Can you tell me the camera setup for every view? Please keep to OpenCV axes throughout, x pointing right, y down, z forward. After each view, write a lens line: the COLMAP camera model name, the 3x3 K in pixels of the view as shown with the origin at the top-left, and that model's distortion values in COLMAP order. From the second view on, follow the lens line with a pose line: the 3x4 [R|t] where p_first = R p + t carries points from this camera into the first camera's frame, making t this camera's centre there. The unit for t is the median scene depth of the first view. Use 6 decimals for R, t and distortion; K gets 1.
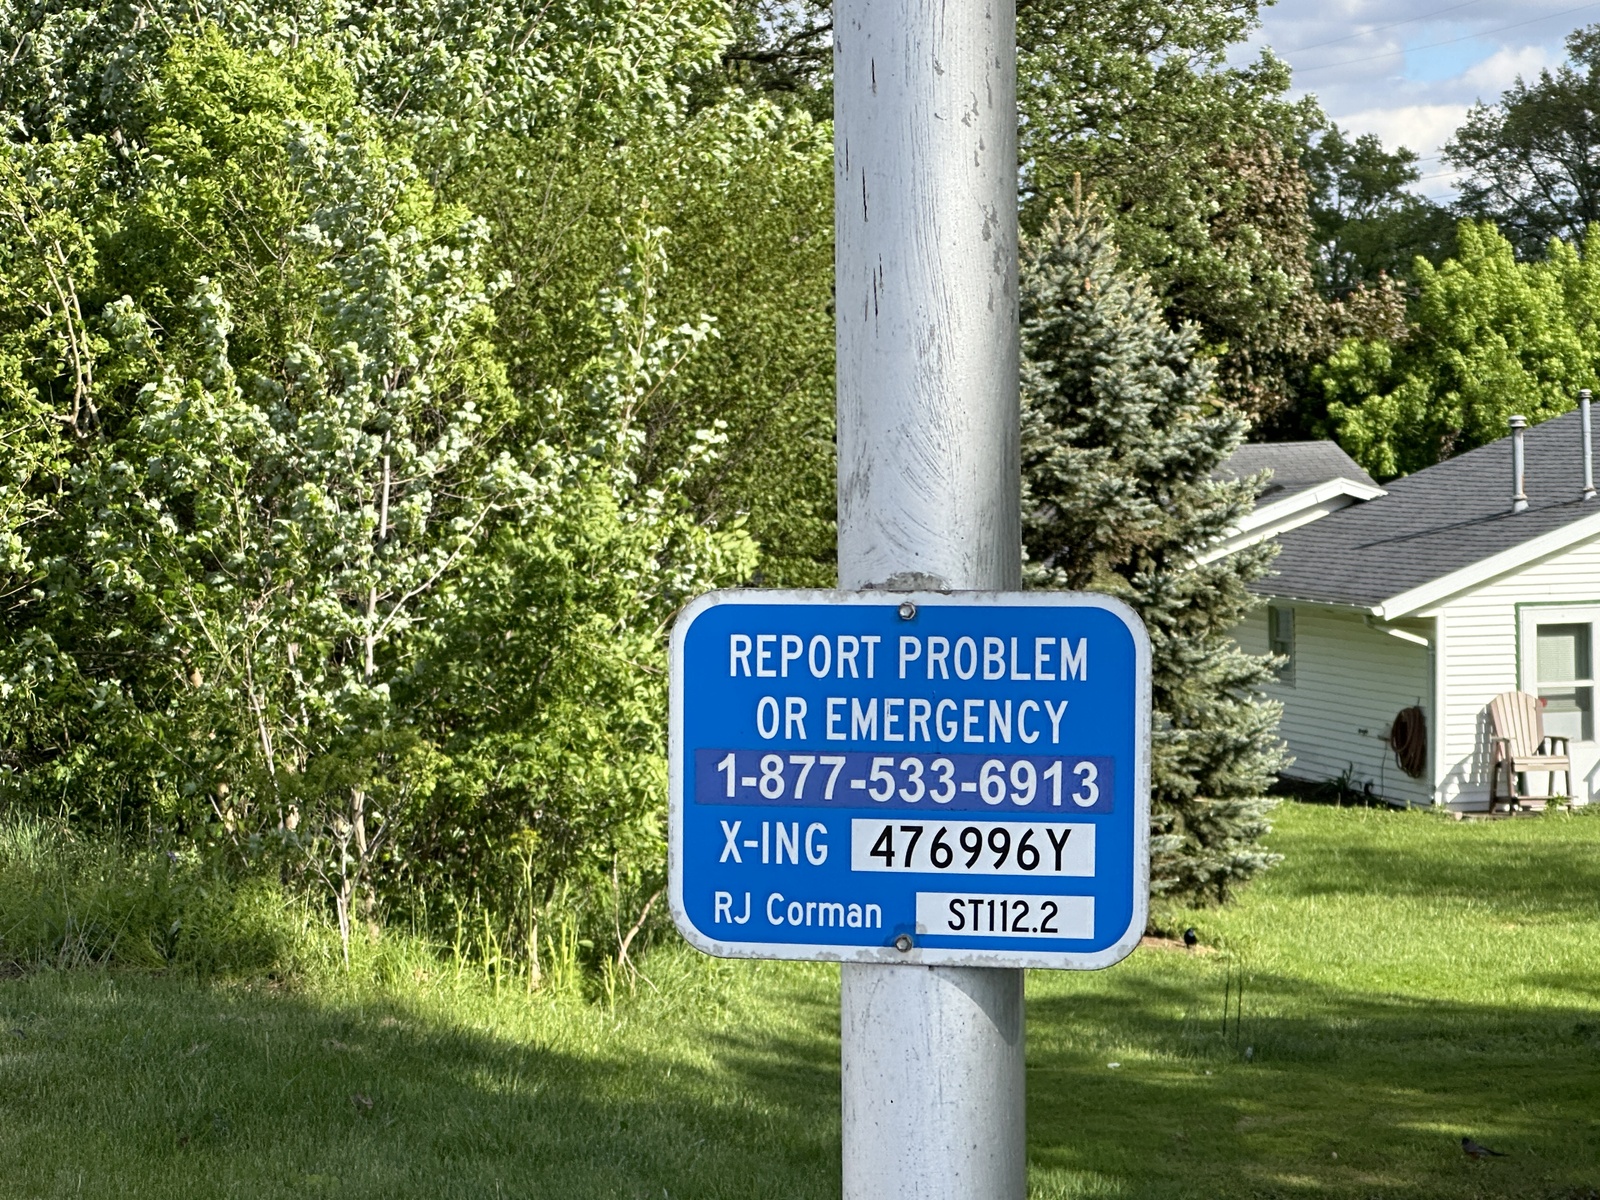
lens RADIAL K [[4102.4, 0, 800.0], [0, 4102.4, 600.0], [0, 0, 1]] dist [0.081501, 0.163931]
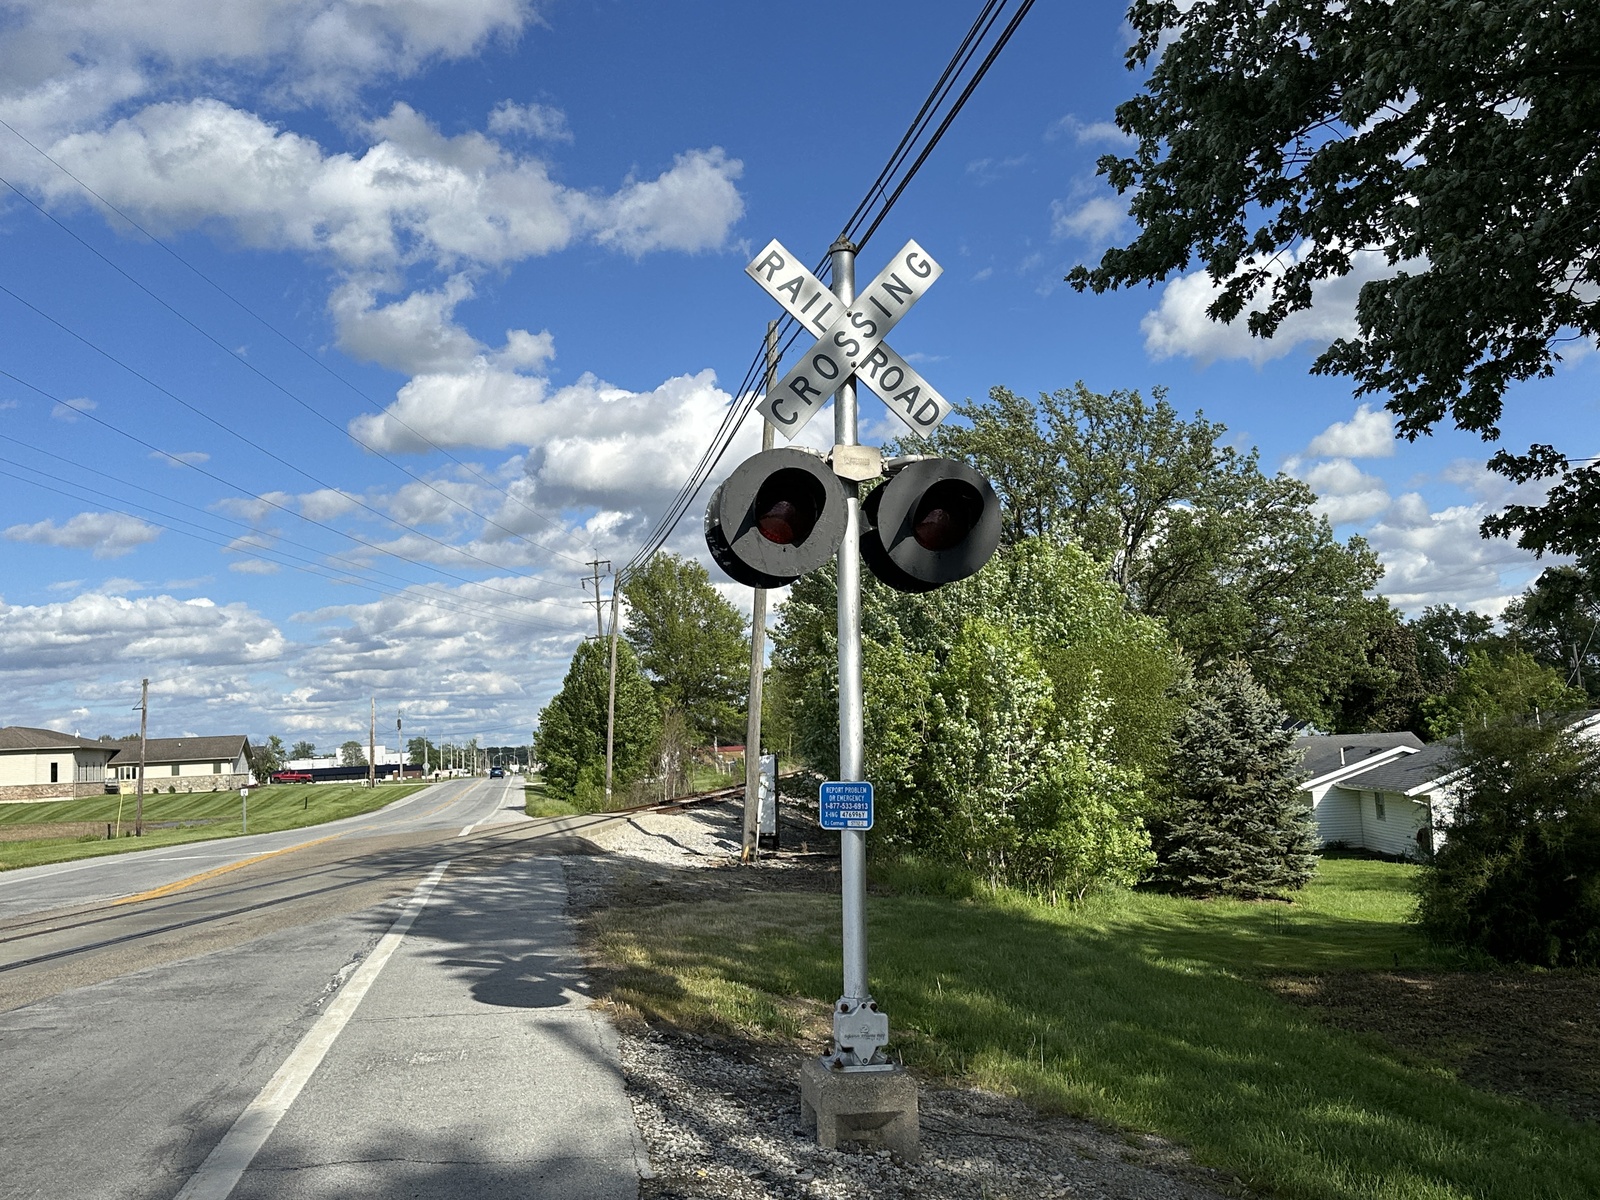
lens RADIAL K [[1547.6, 0, 800.0], [0, 1547.6, 600.0], [0, 0, 1]] dist [0.189496, -0.395926]
pose [[0.952306, -0.043520, -0.302025, 0.856400], [0.006336, 0.992384, -0.123019, 0.017895], [0.305078, 0.115238, 0.945329, -1.878213]]
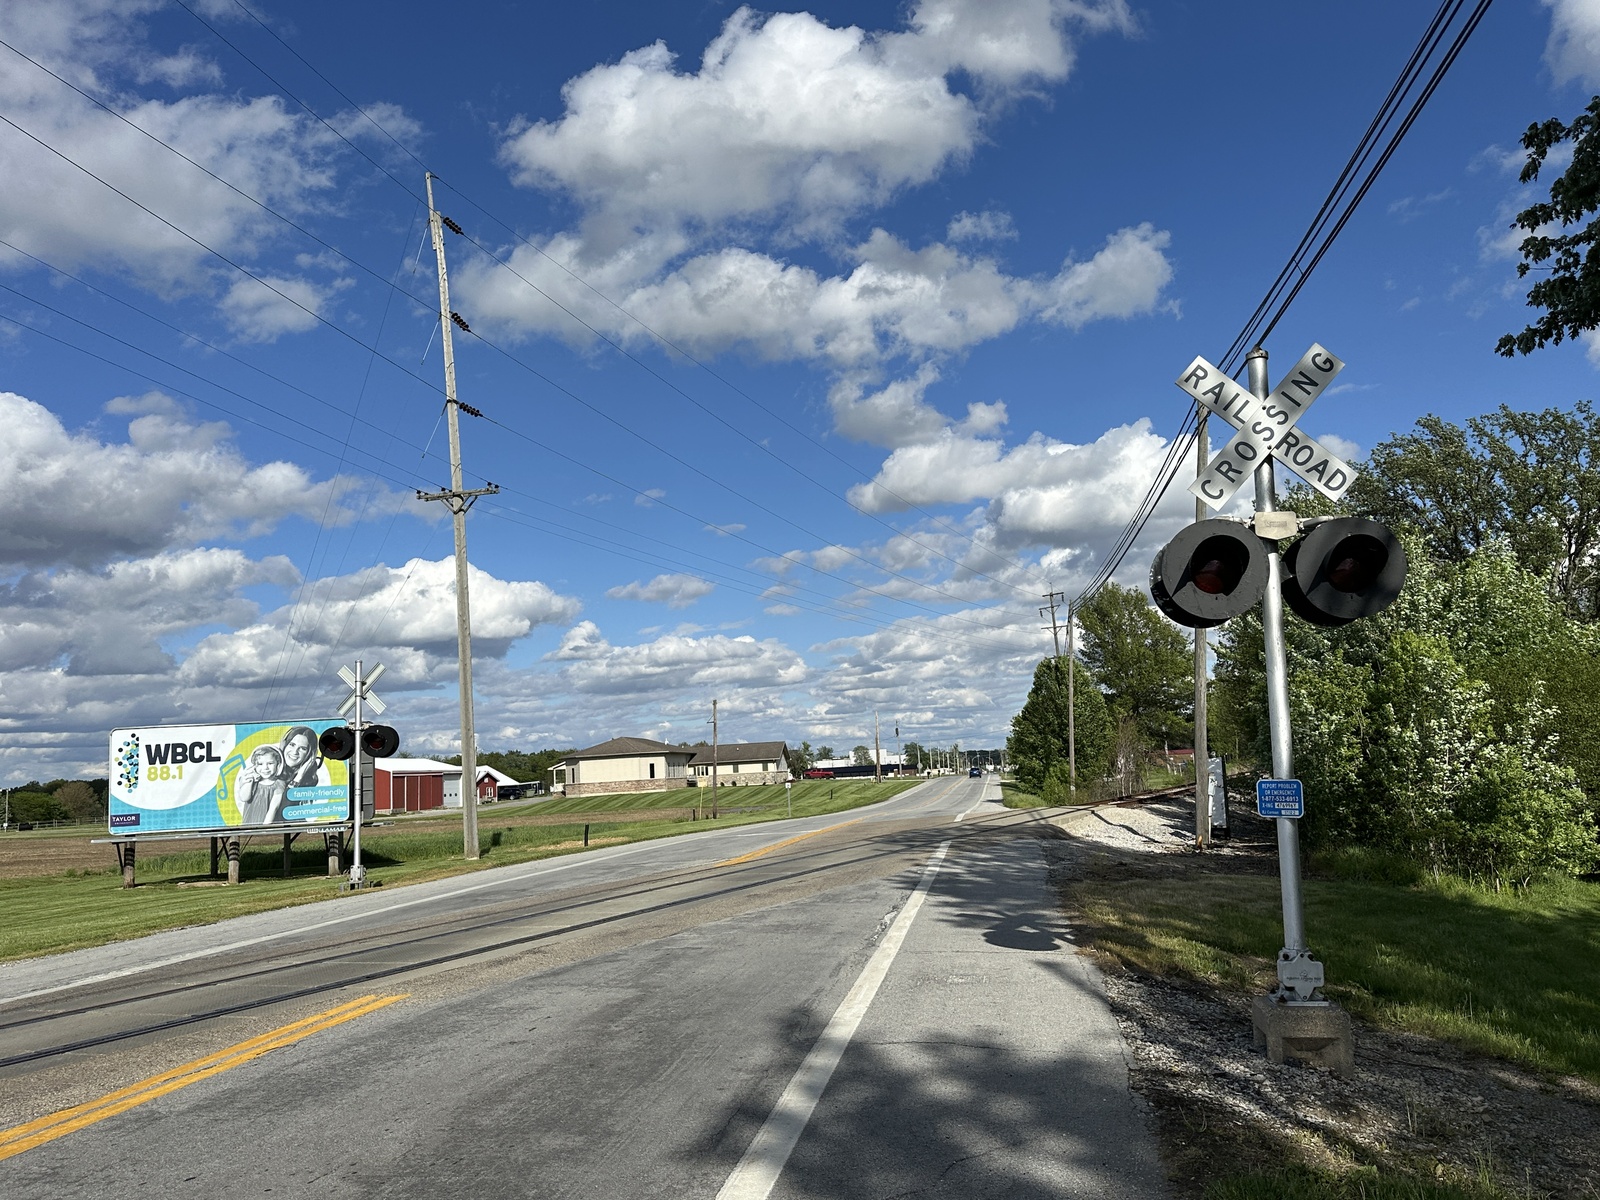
lens RADIAL K [[1306.0, 0, 771.1], [0, 1306.0, 611.6], [0, 0, 1]] dist [0.159641, -0.280862]
pose [[0.794398, -0.087171, -0.601110, 1.017338], [0.005858, 0.990702, -0.135926, 0.025658], [0.607369, 0.104458, 0.787522, -2.310080]]
